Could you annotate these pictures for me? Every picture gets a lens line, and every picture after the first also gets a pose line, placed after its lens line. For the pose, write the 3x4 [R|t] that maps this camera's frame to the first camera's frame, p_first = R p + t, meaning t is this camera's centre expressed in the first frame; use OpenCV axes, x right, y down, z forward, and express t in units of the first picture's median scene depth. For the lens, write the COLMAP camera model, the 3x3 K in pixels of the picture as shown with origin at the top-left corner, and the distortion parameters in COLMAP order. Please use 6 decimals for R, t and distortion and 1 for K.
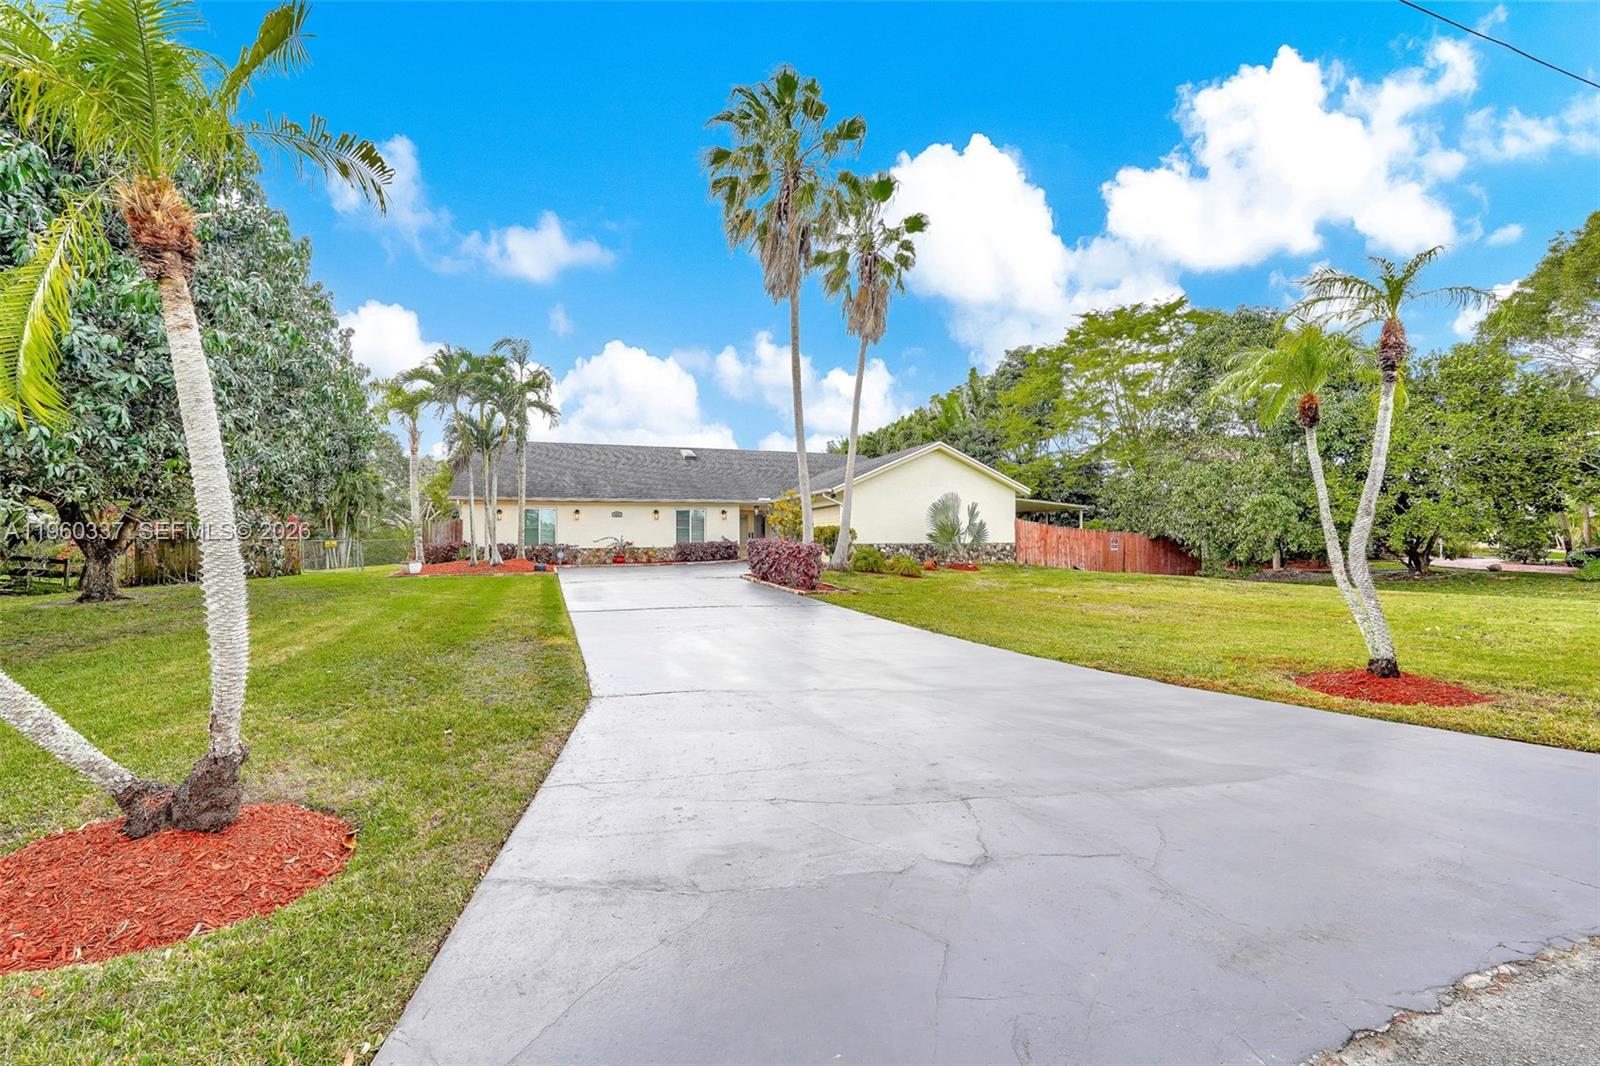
lens RADIAL K [[729.0, 0, 800.0], [0, 729.0, 533.0], [0, 0, 1]] dist [-0.018339, 0.008985]
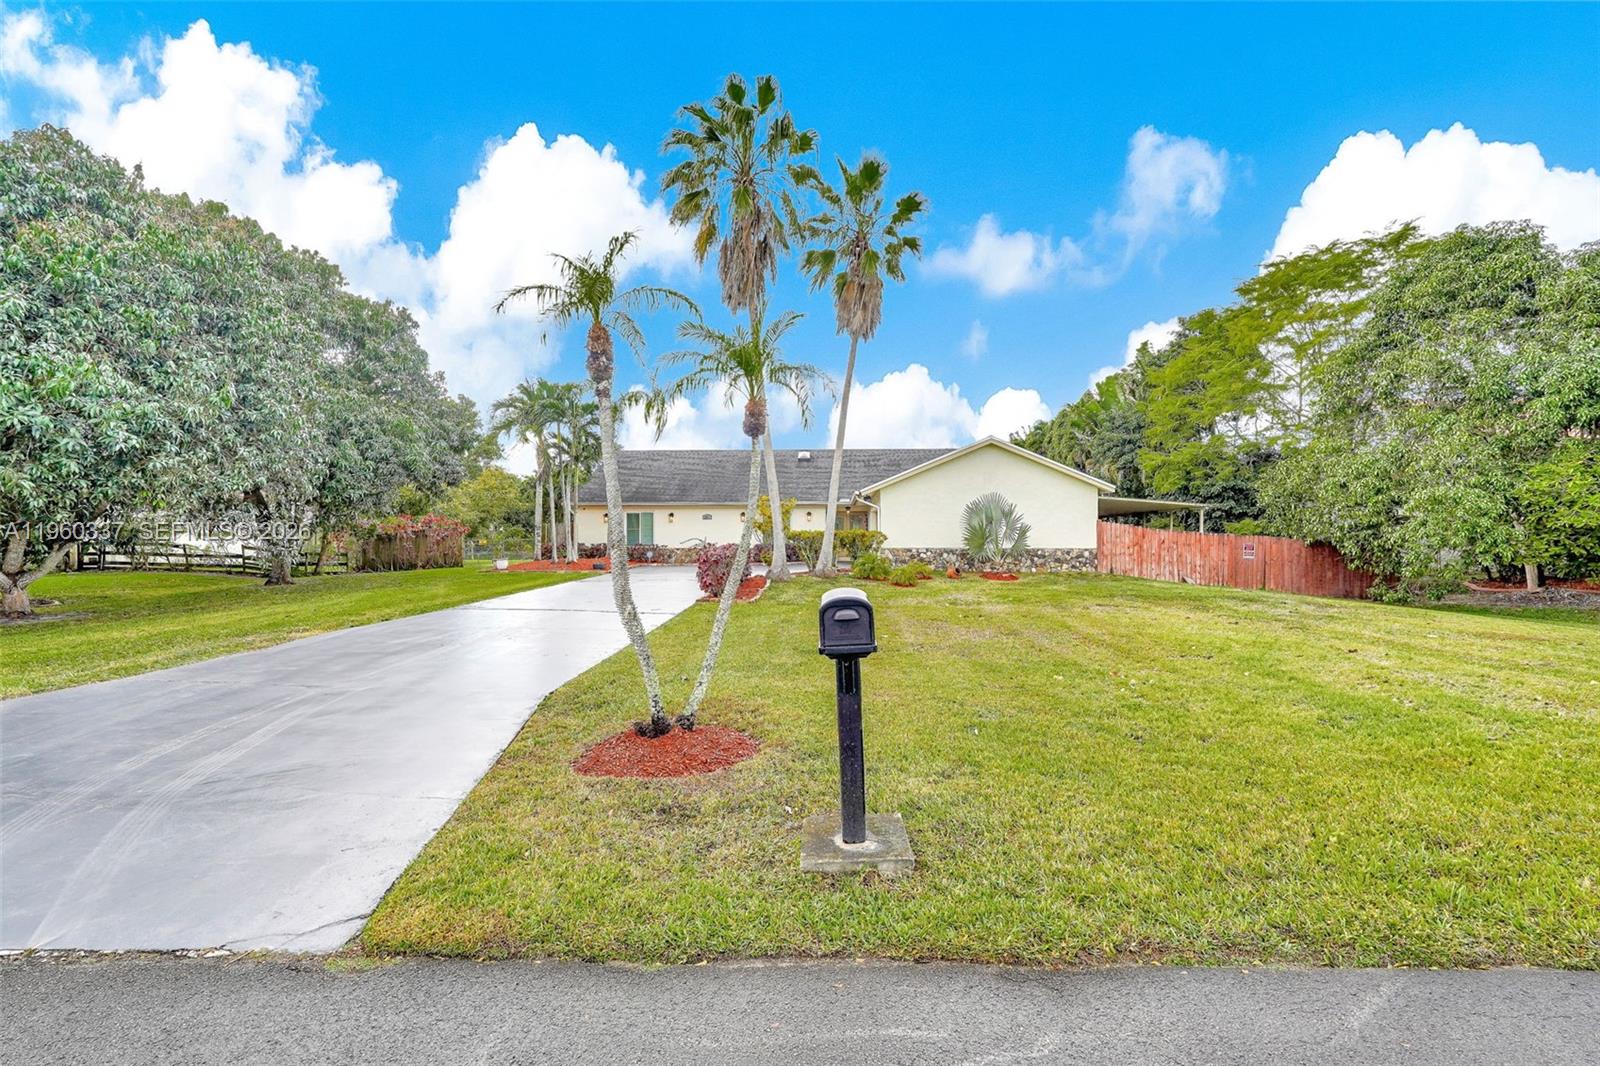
lens RADIAL K [[725.0, 0, 793.7], [0, 725.0, 532.3], [0, 0, 1]] dist [-0.020226, 0.009899]
pose [[0.920124, 0.004769, -0.391598, 0.301672], [-0.001447, 0.999960, 0.008779, -0.012937], [0.391624, -0.007511, 0.920095, 0.072220]]
